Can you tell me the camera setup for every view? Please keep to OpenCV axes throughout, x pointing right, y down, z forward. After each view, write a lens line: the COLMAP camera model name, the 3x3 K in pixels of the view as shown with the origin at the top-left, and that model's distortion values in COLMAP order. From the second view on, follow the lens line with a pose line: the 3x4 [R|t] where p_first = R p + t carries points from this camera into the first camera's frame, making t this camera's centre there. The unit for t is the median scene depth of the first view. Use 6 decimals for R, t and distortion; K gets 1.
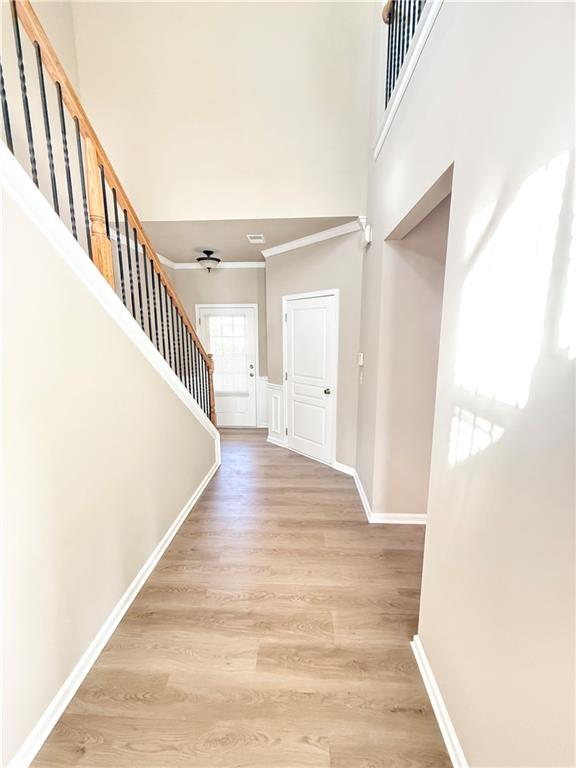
lens RADIAL K [[307.3, 0, 288.0], [0, 307.3, 384.0], [0, 0, 1]] dist [0.000278, -0.000213]
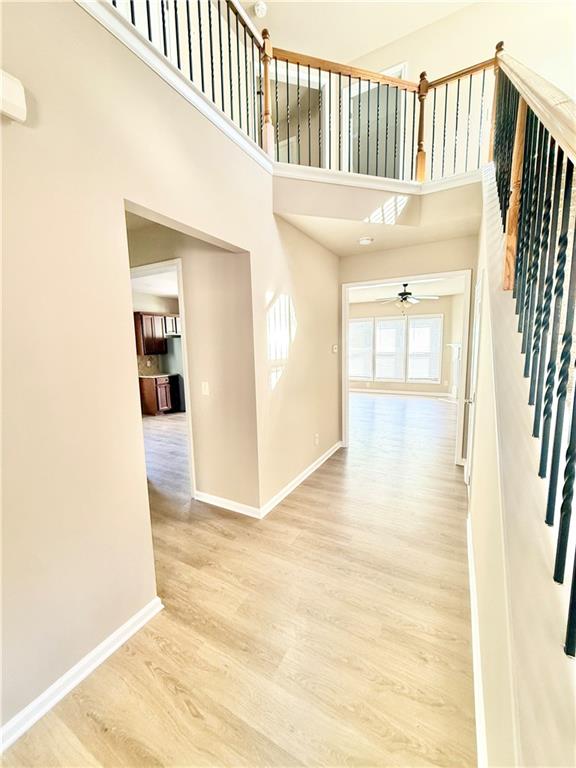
lens RADIAL K [[307.3, 0, 288.0], [0, 307.3, 384.0], [0, 0, 1]] dist [0.000278, -0.000213]
pose [[-0.897435, -0.037106, 0.439583, -0.238059], [0.097044, 0.955442, 0.278772, -0.169490], [-0.430340, 0.292839, -0.853846, 1.148163]]
